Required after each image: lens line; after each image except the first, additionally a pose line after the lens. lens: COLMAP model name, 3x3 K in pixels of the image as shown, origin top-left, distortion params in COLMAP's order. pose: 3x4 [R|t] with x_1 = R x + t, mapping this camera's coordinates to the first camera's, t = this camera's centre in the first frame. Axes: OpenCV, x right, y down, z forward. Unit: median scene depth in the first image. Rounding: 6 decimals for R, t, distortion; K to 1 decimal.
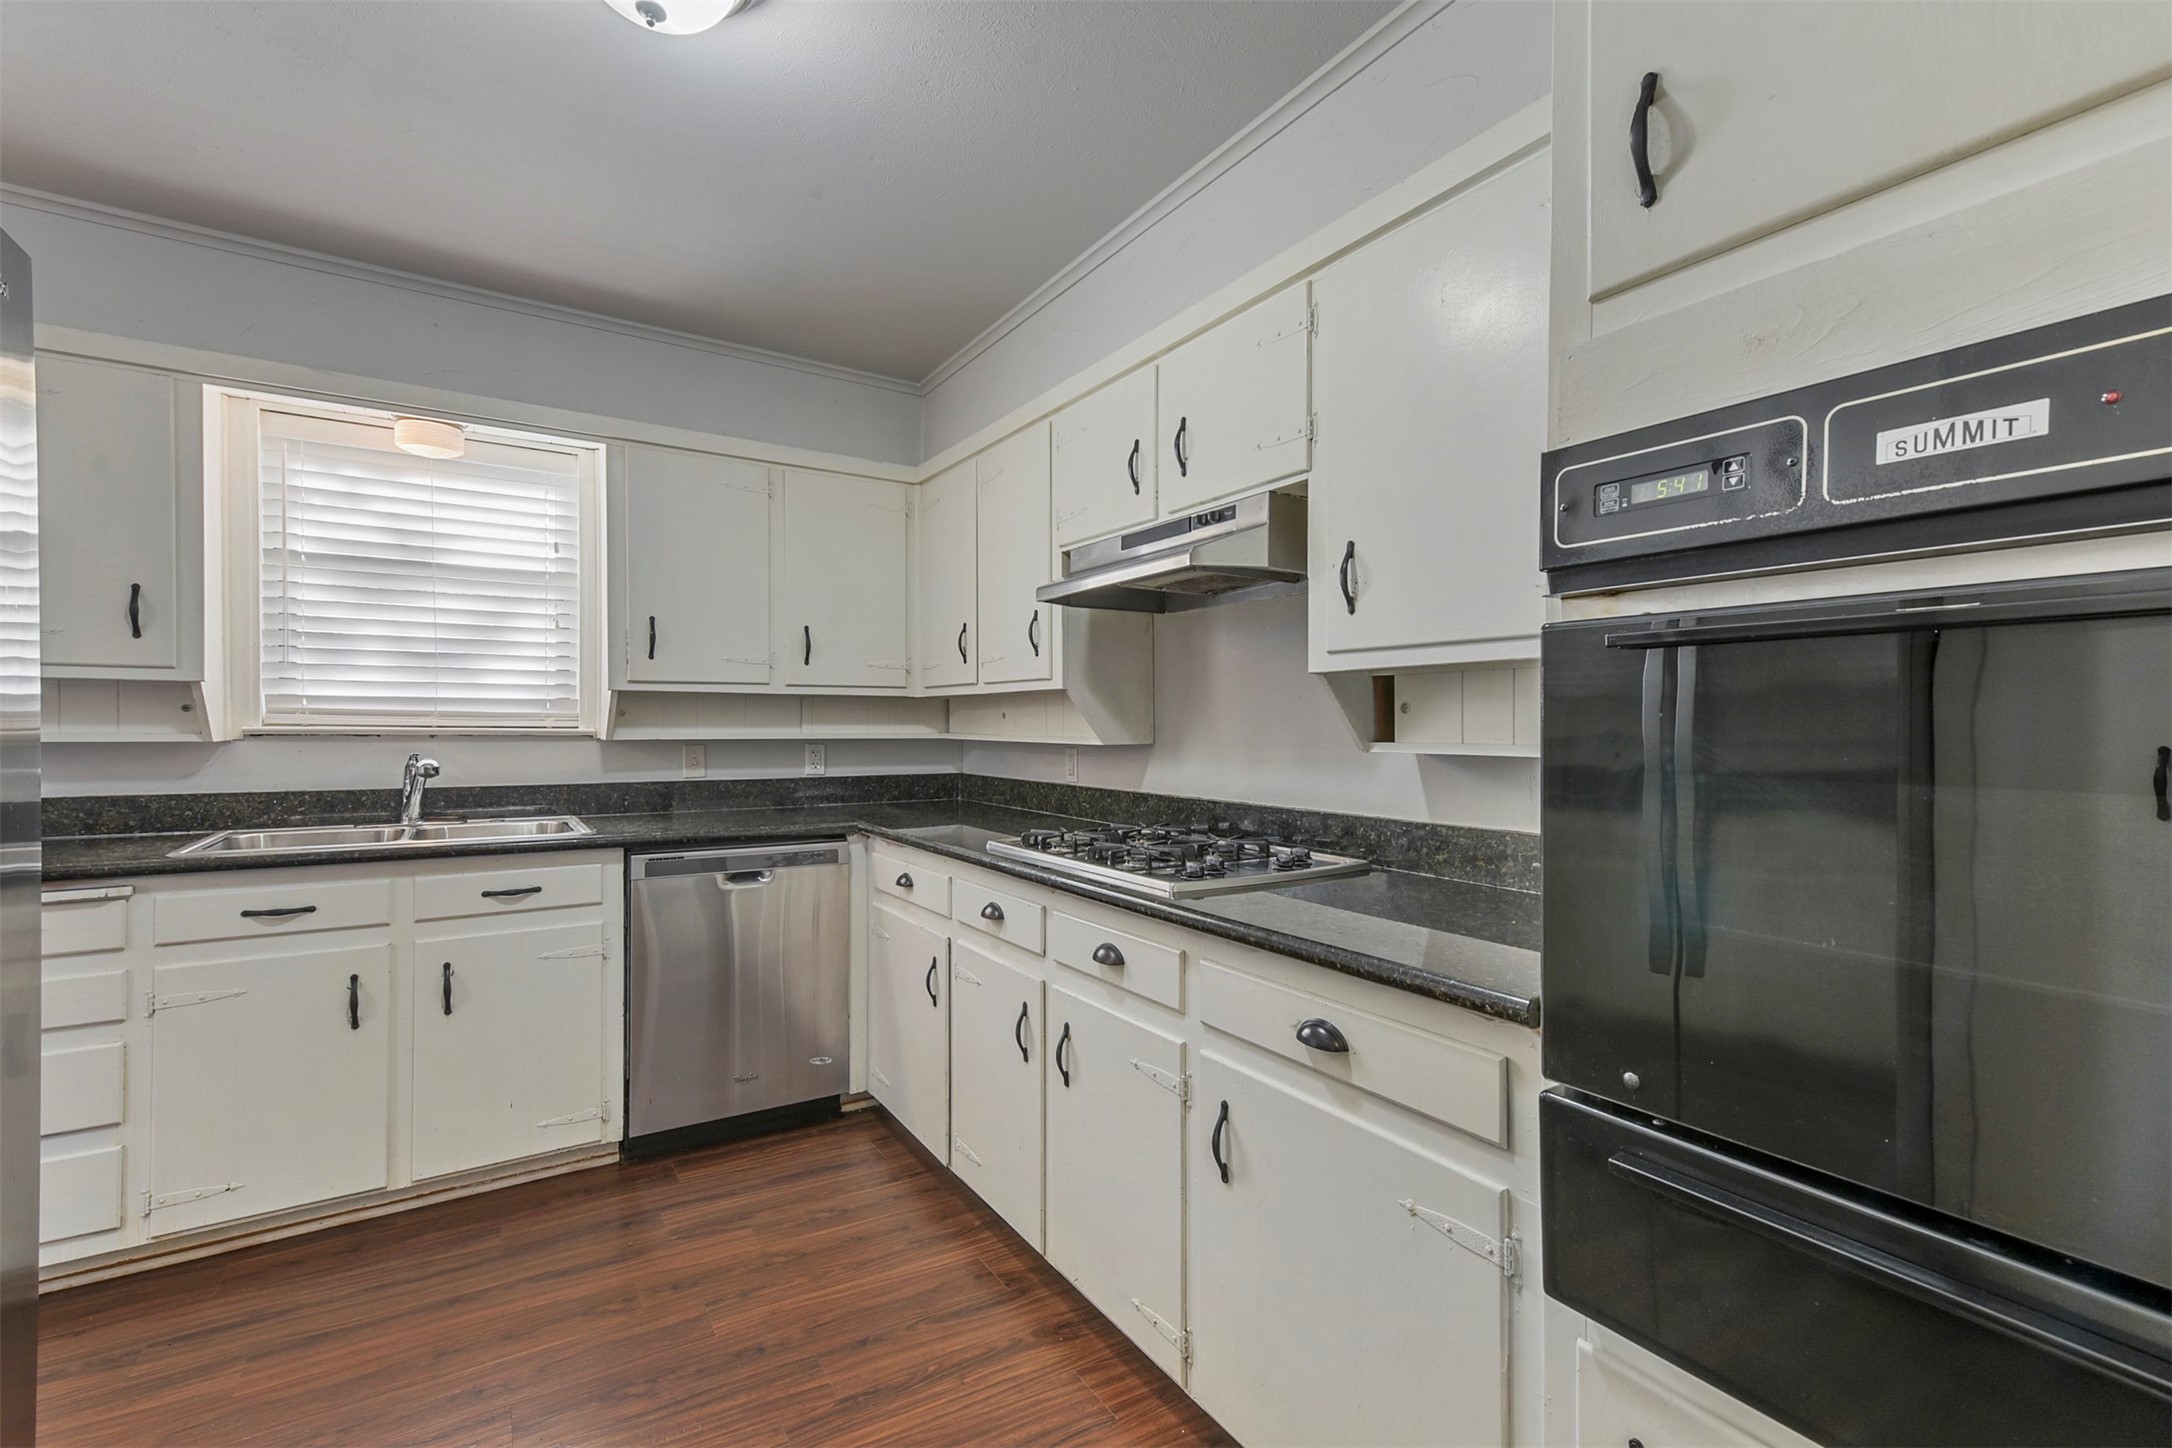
lens RADIAL K [[962.0, 0, 1093.5], [0, 962.0, 738.1], [0, 0, 1]] dist [0.020148, -0.000030]
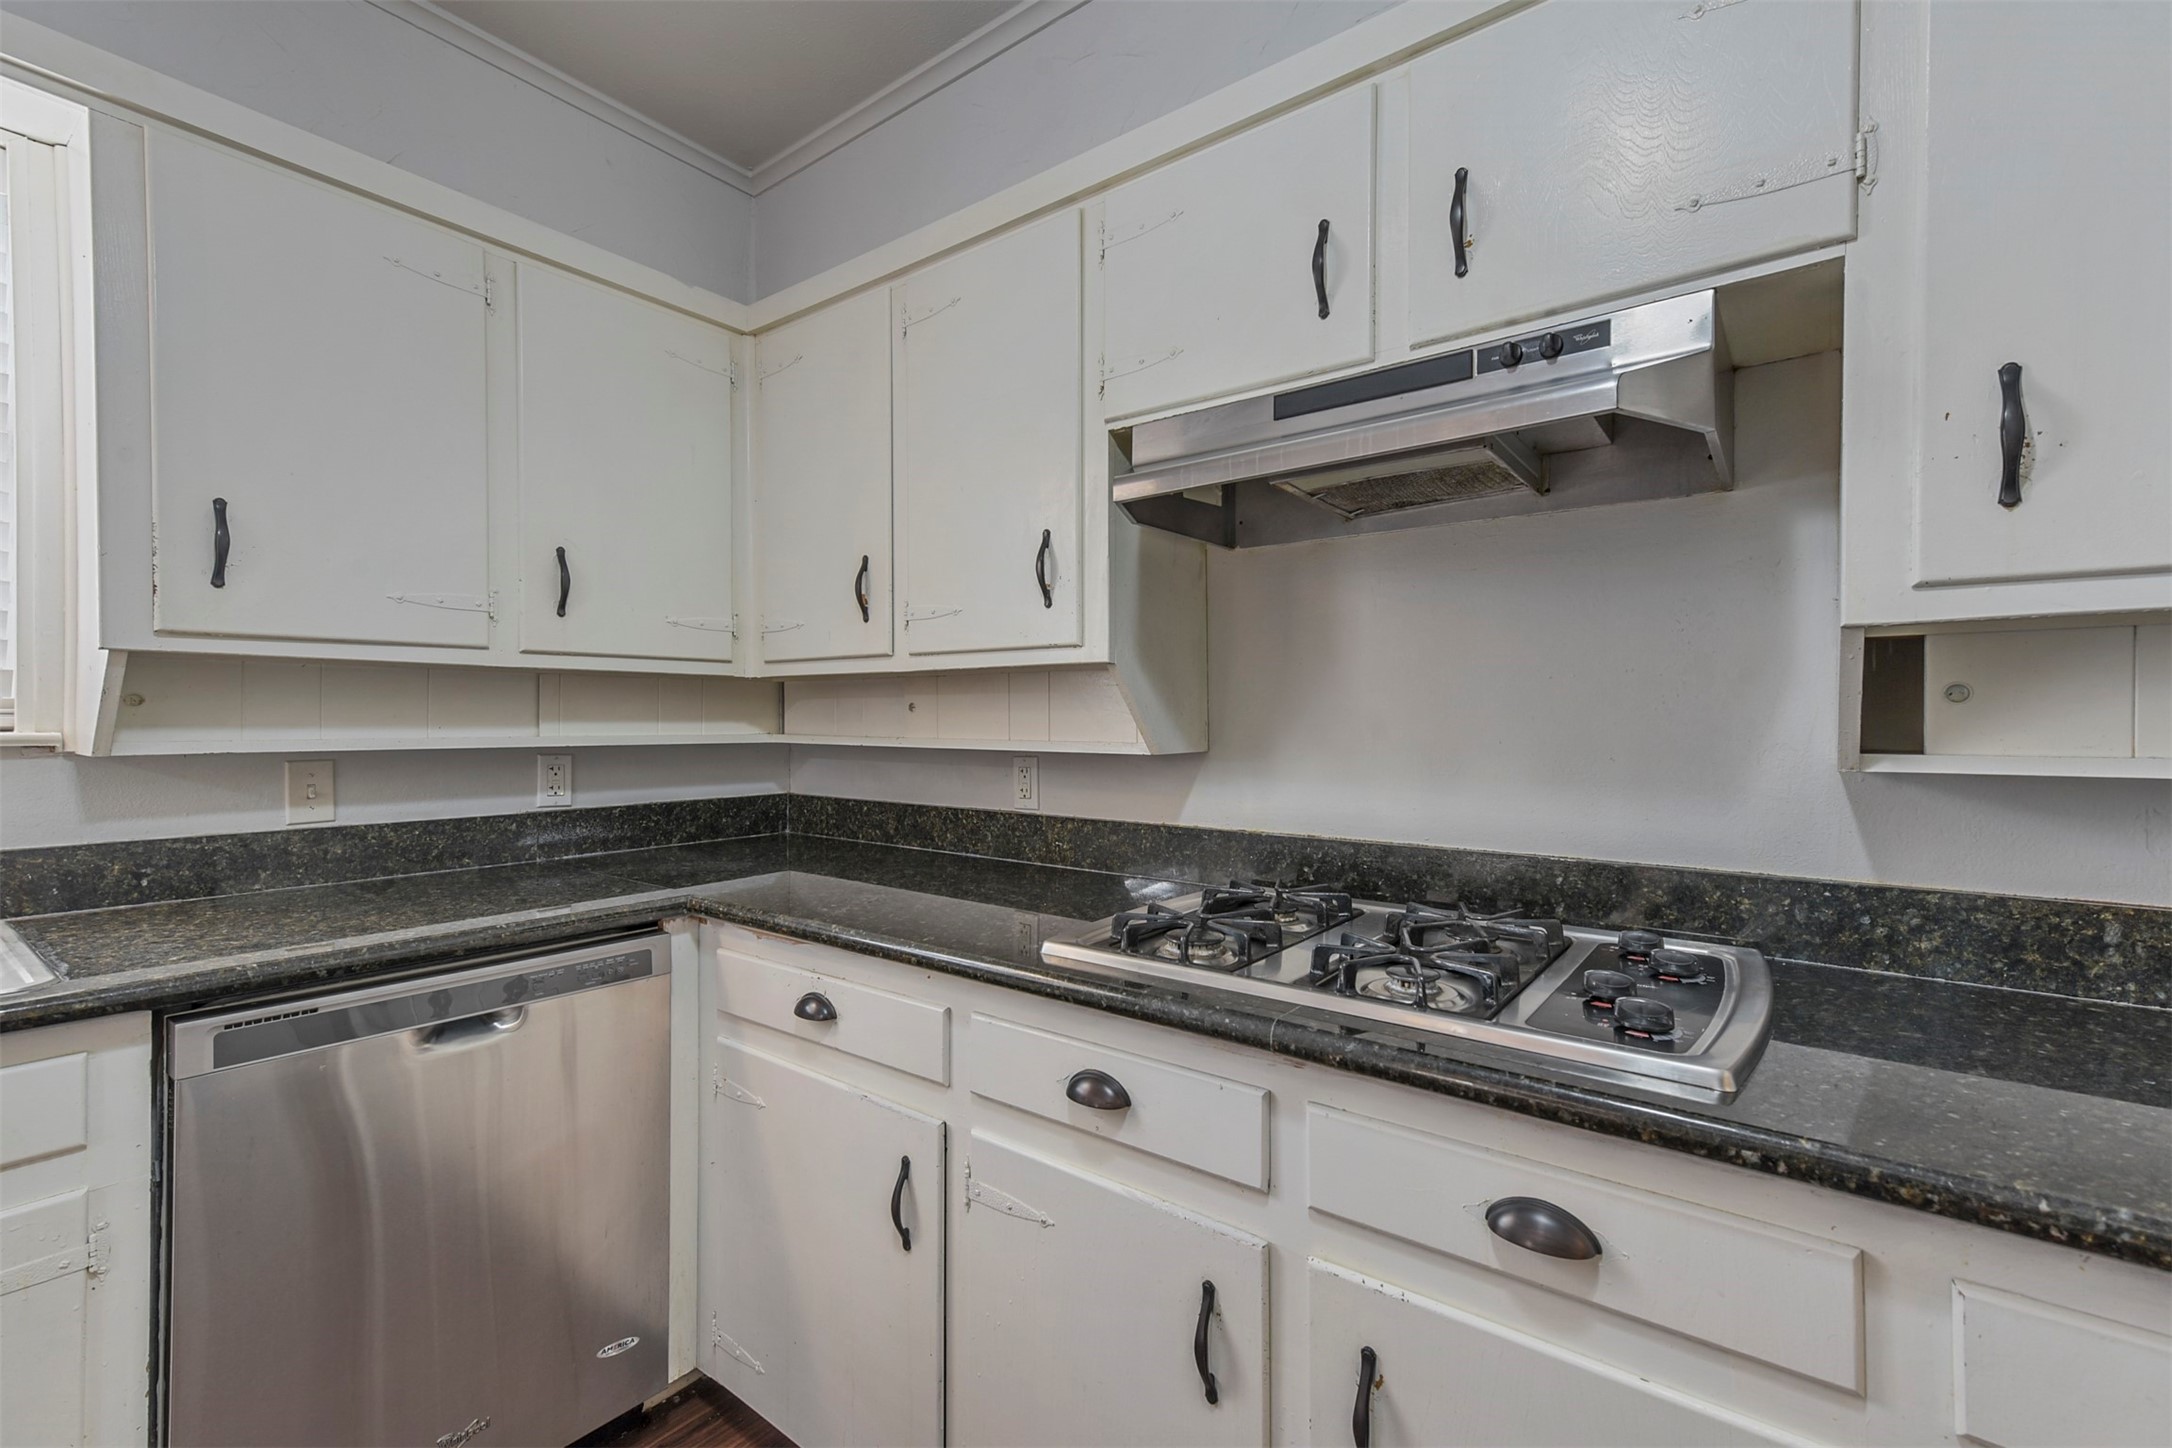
lens RADIAL K [[940.5, 0, 1086.0], [0, 940.5, 724.0], [0, 0, 1]] dist [0.017643, -0.000281]
pose [[0.939466, -0.003805, 0.342621, -0.226956], [0.006438, 0.999958, -0.006548, -0.008428], [-0.342581, 0.008357, 0.939451, 0.428778]]
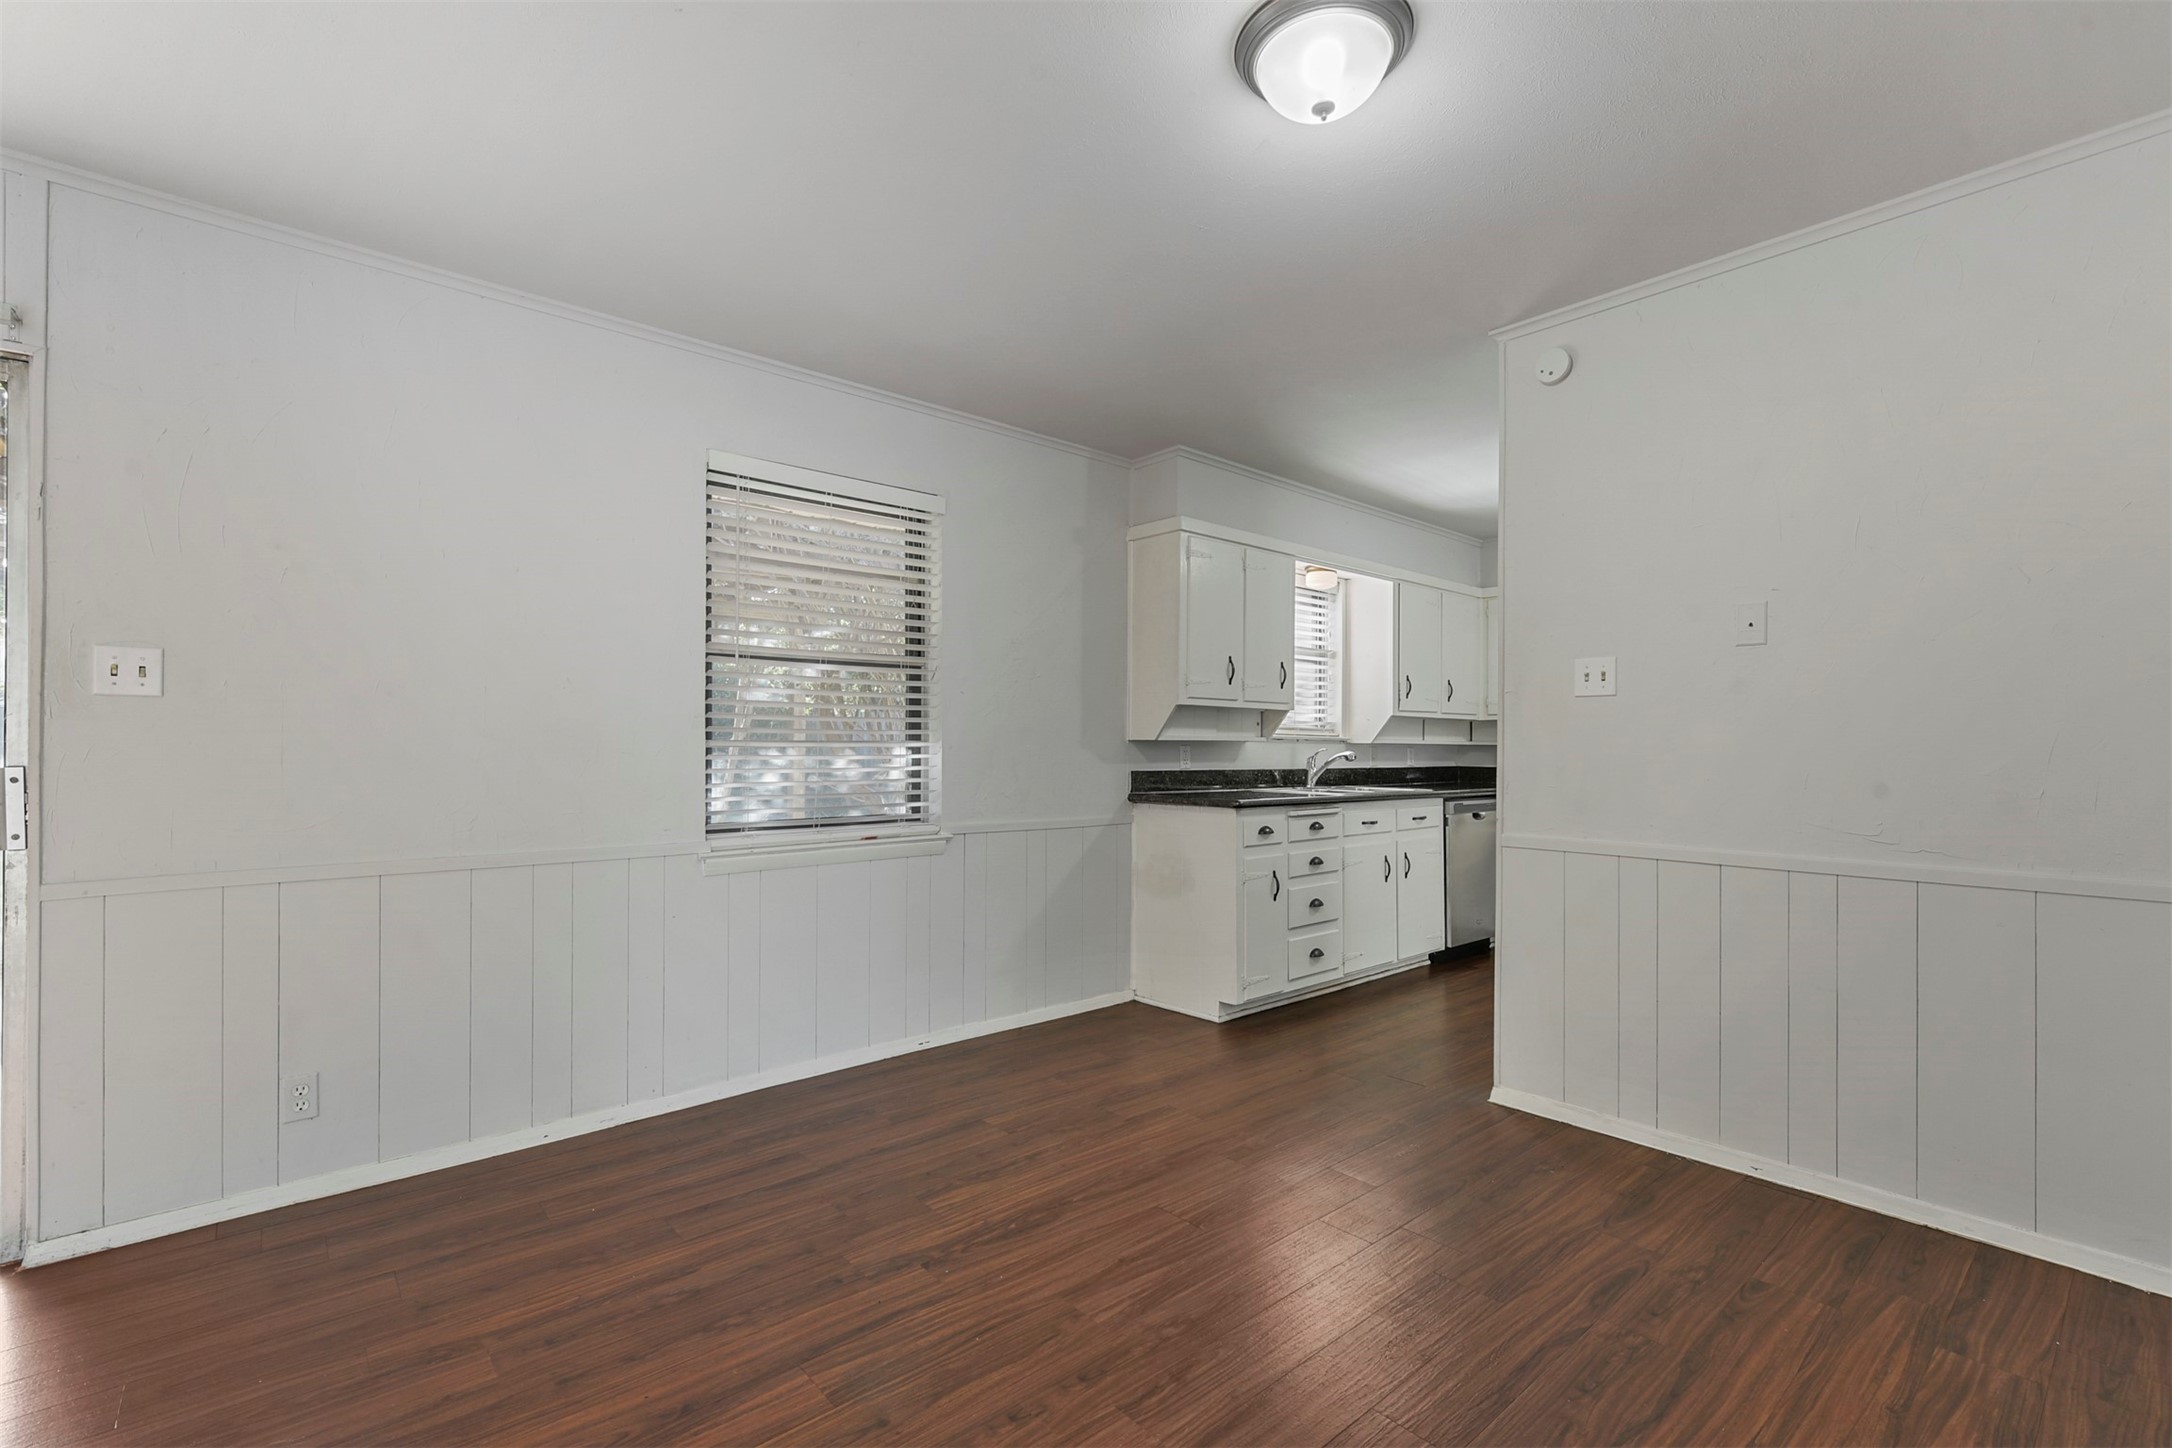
lens RADIAL K [[962.0, 0, 1093.5], [0, 962.0, 738.1], [0, 0, 1]] dist [0.020148, -0.000030]
pose [[0.986770, 0.006030, 0.162014, -1.408523], [-0.001809, 0.999655, -0.026190, 0.044101], [-0.162116, 0.025550, 0.986441, -0.736480]]
